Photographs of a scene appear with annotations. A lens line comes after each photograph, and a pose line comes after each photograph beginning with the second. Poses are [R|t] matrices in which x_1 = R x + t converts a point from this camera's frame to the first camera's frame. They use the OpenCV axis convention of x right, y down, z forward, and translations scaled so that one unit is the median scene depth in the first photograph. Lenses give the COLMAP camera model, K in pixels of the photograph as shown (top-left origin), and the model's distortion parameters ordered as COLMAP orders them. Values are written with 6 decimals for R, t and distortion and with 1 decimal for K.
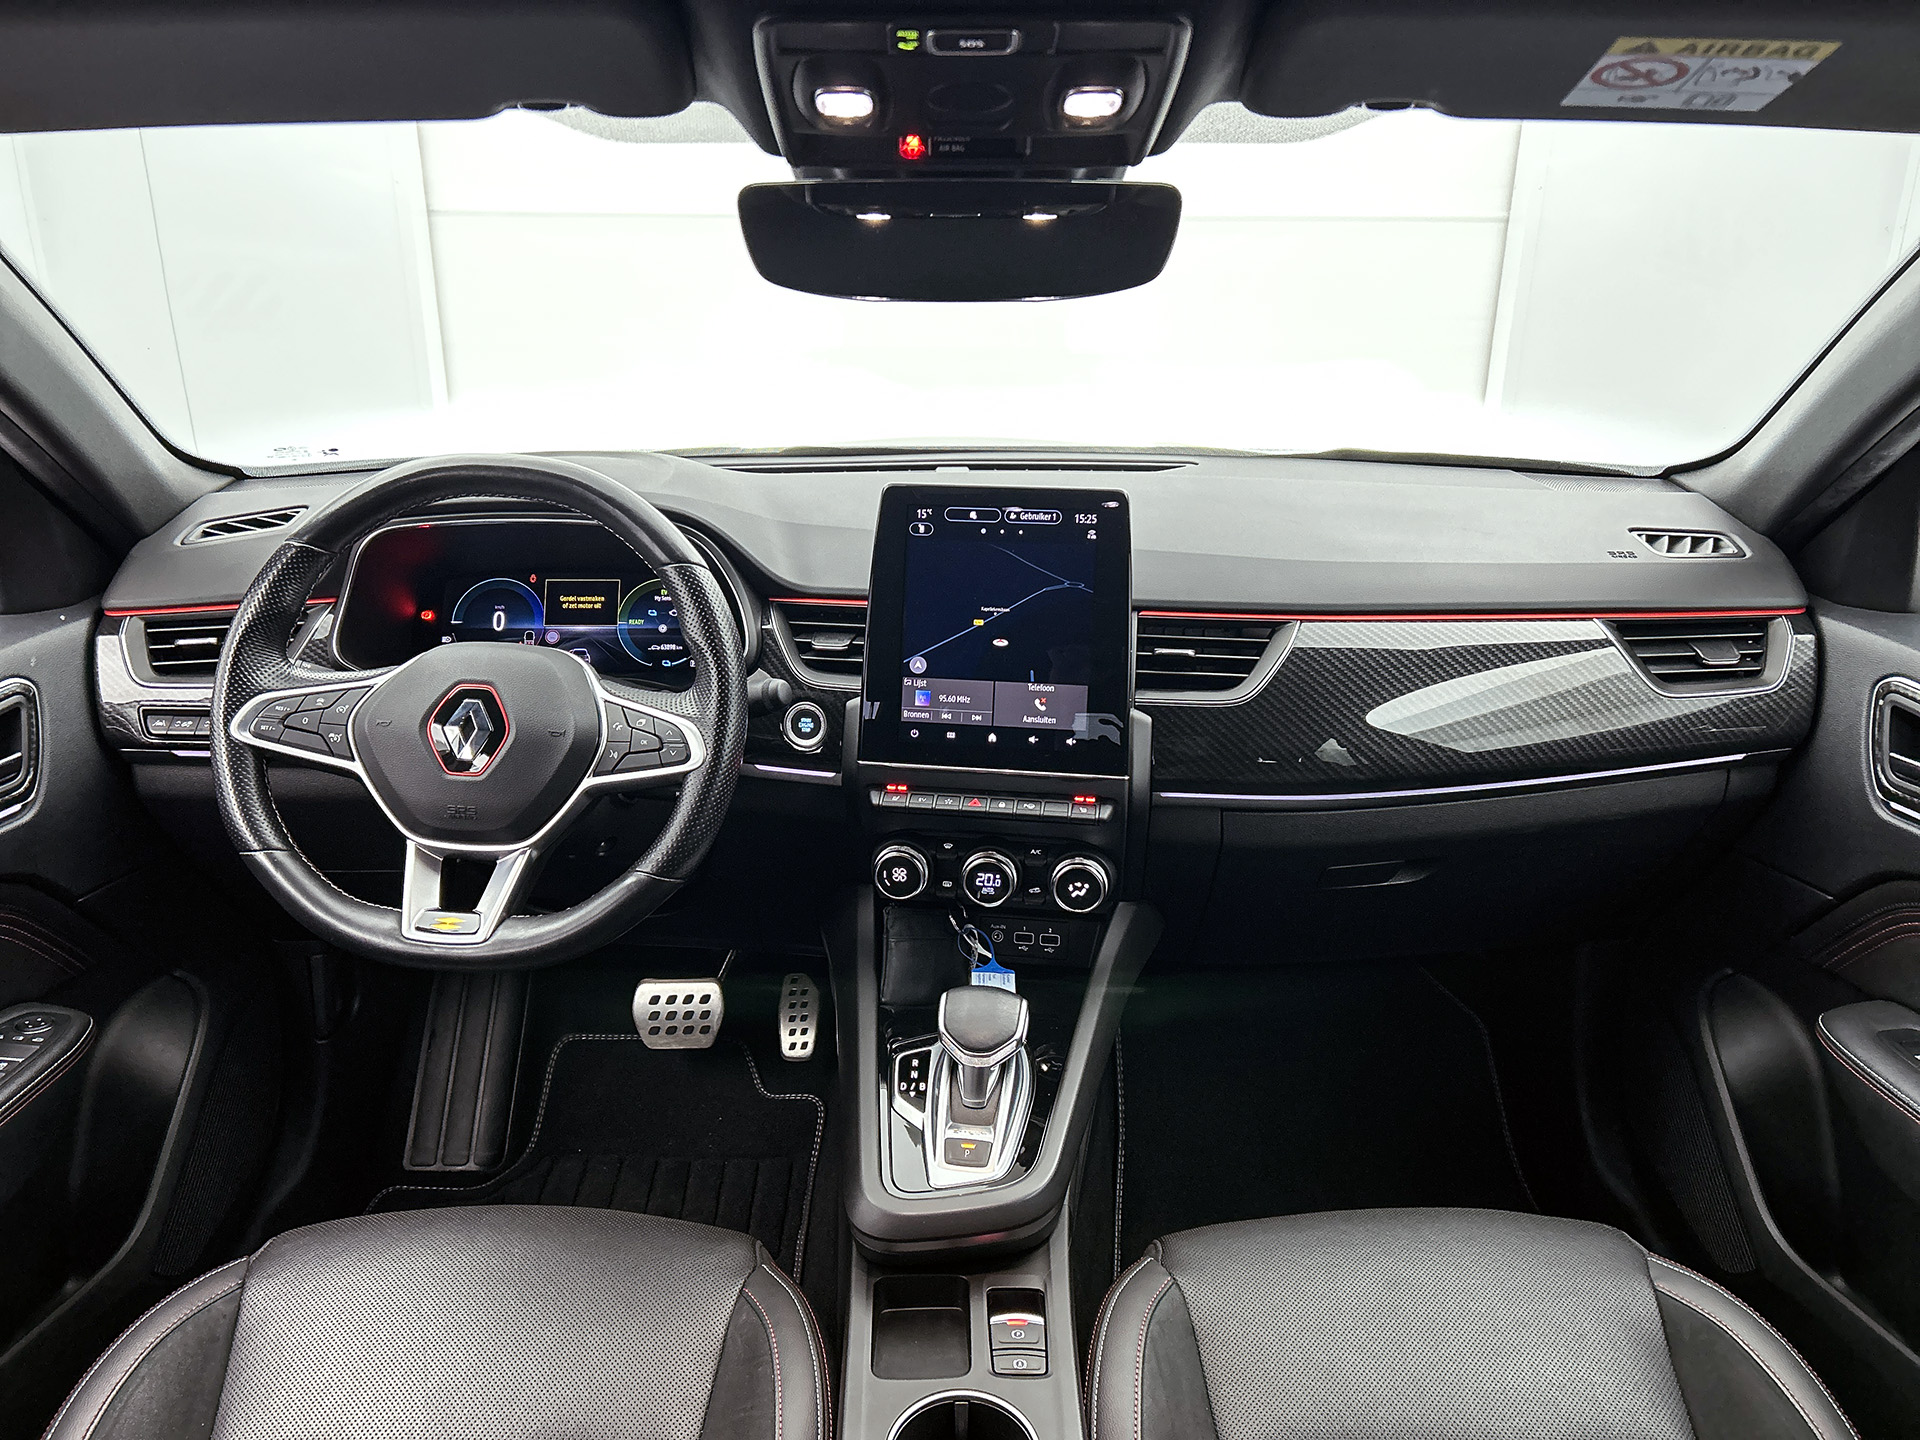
lens RADIAL K [[1434.4, 0, 964.0], [0, 1434.4, 718.7], [0, 0, 1]] dist [0.033060, -0.005540]
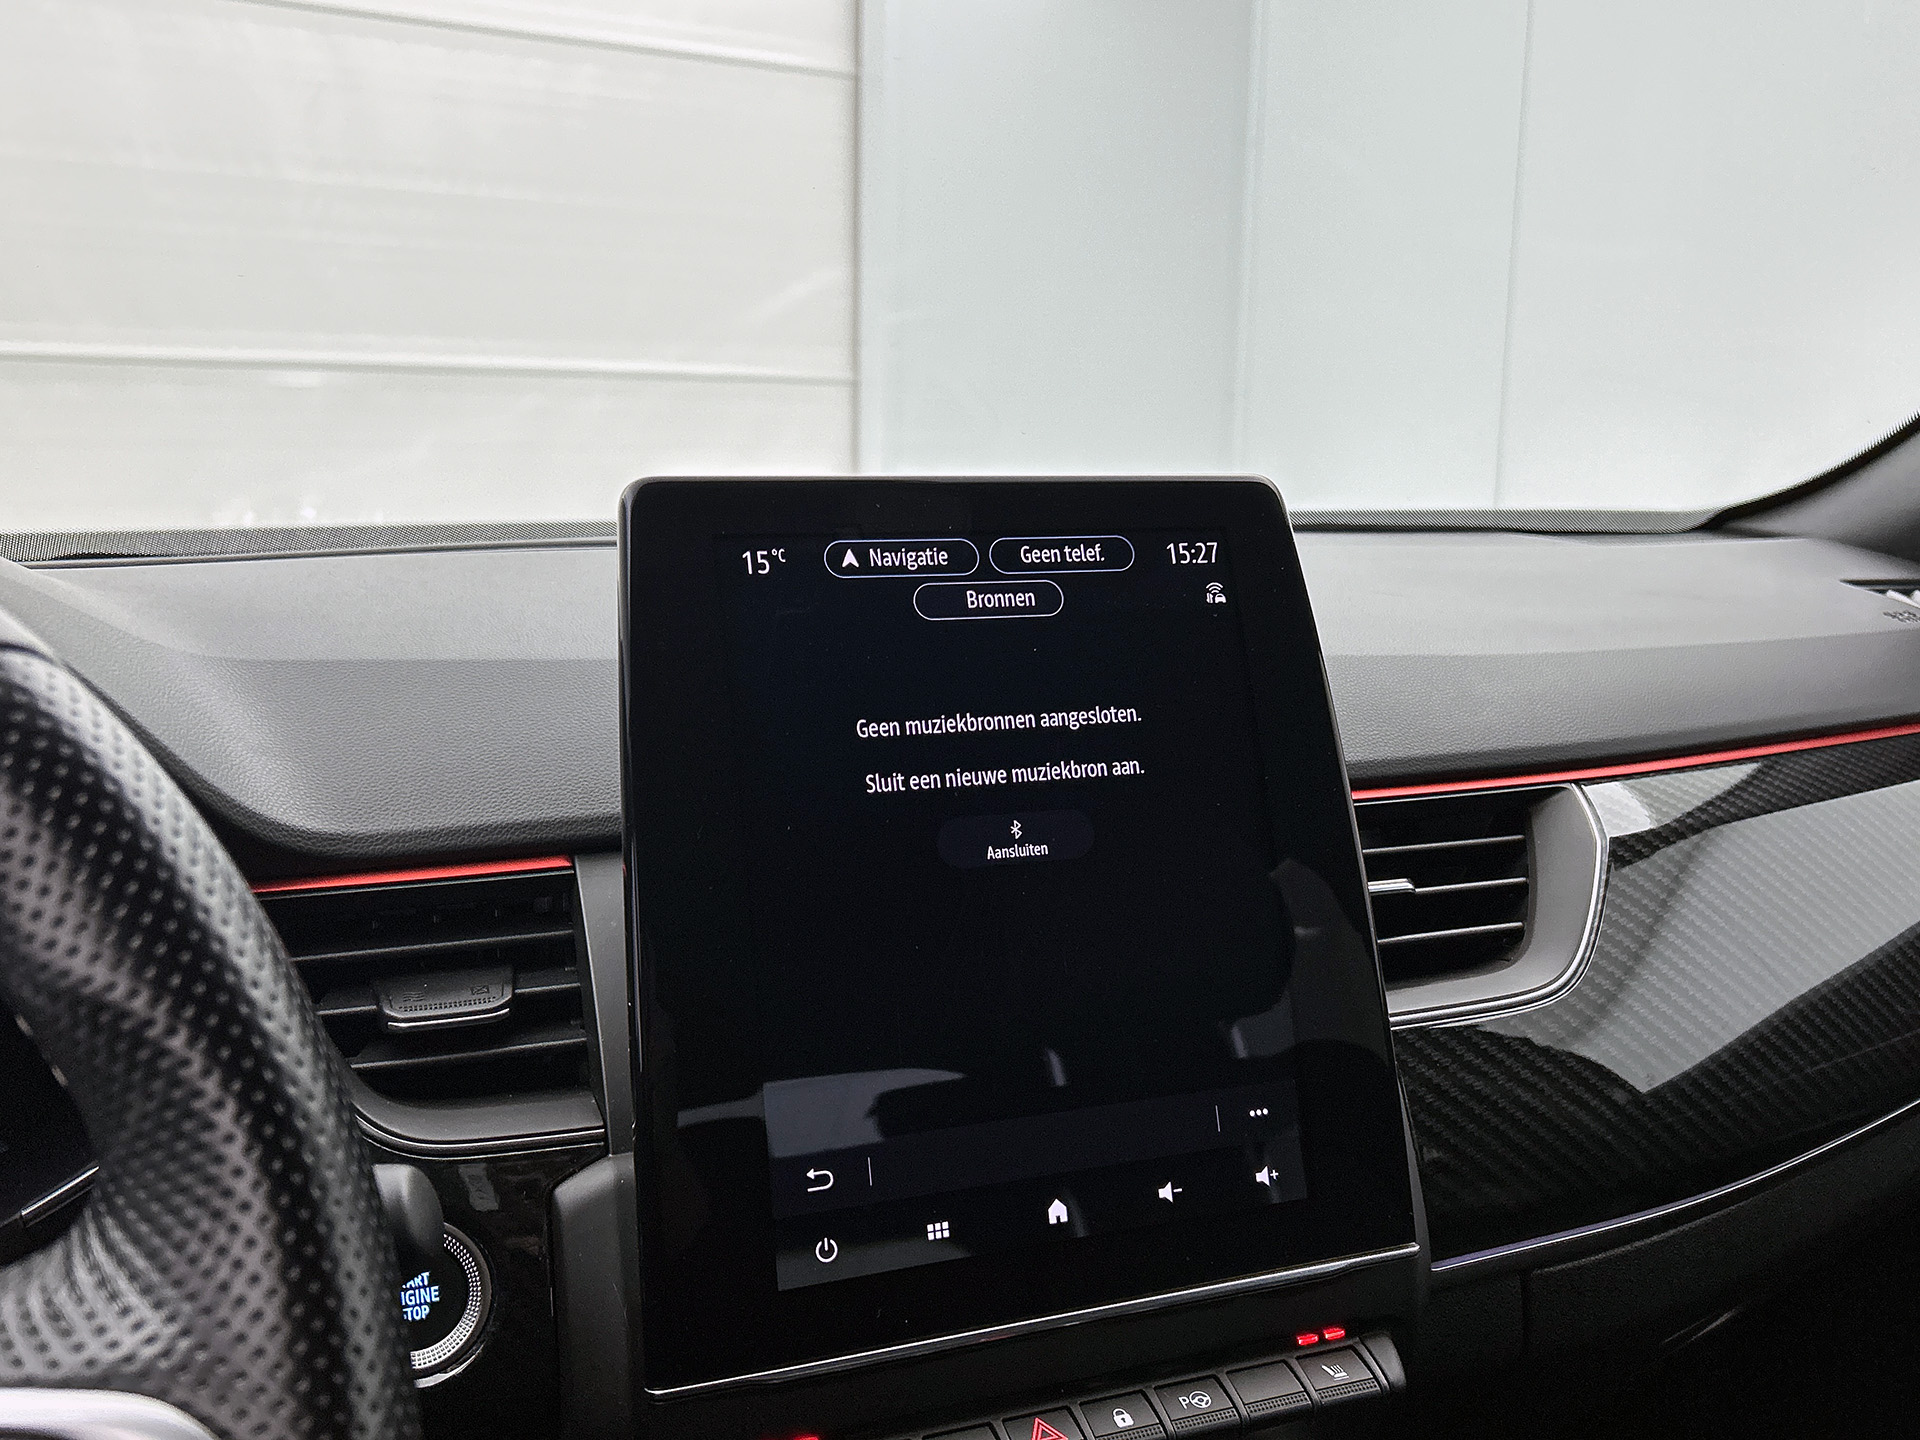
lens RADIAL K [[1730.6, 0, 963.2], [0, 1730.6, 715.6], [0, 0, 1]] dist [0.026280, -0.017695]
pose [[0.877766, -0.077845, 0.472723, -0.172905], [0.165773, 0.975110, -0.147239, -0.041213], [-0.449495, 0.207606, 0.868823, 0.624127]]
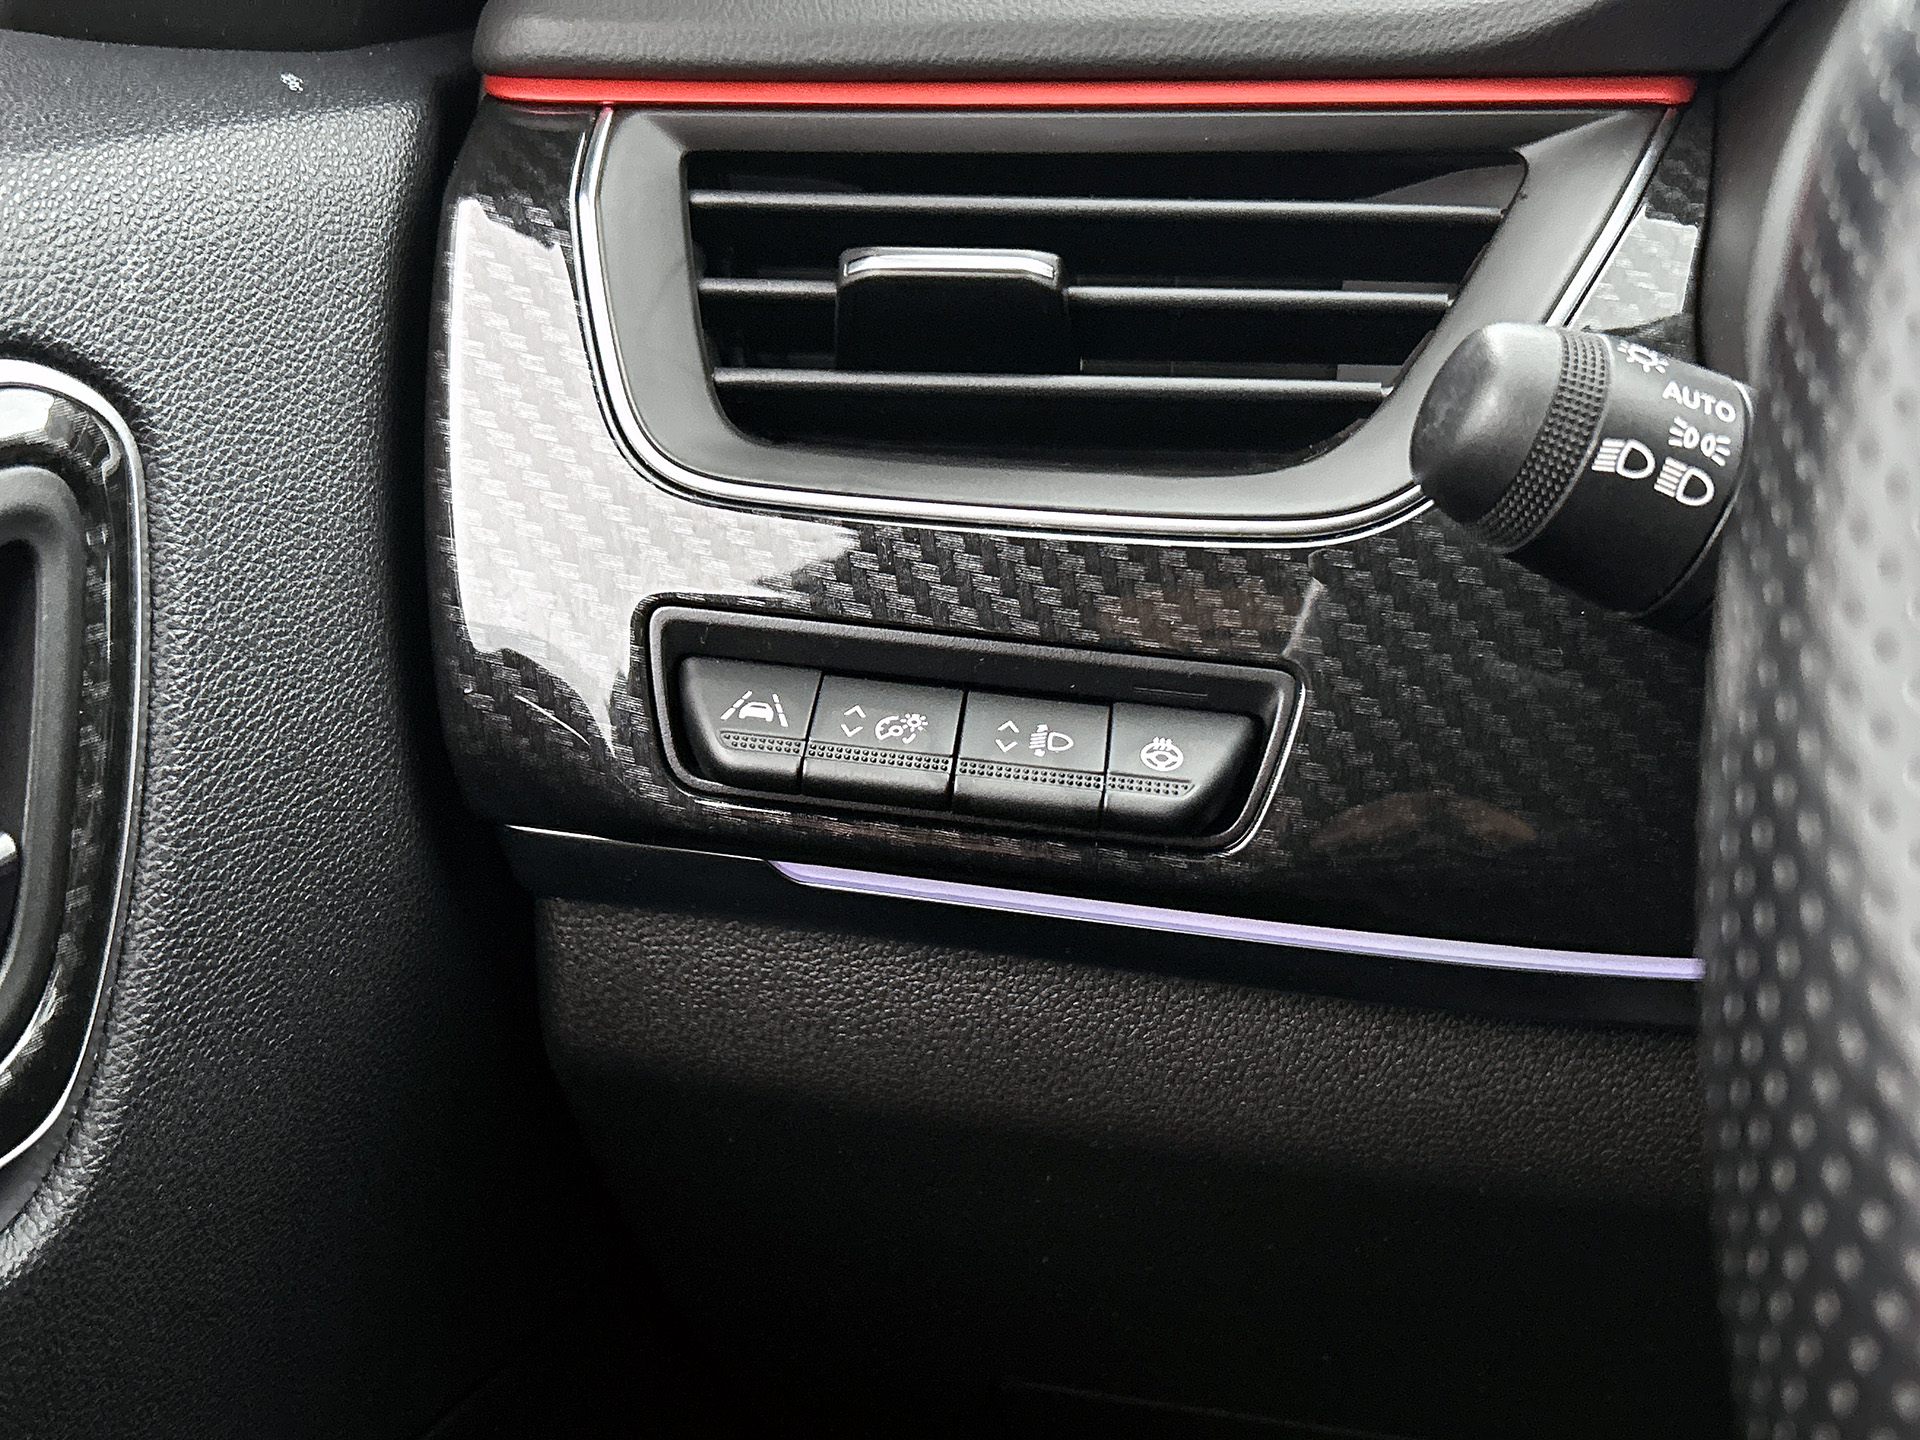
lens RADIAL K [[2184.4, 0, 977.2], [0, 2184.4, 728.6], [0, 0, 1]] dist [0.109443, 0.000000]
pose [[0.977351, 0.095884, -0.188657, -0.475688], [-0.092844, 0.995369, 0.024903, -0.003526], [0.190171, -0.006823, 0.981727, 0.740858]]
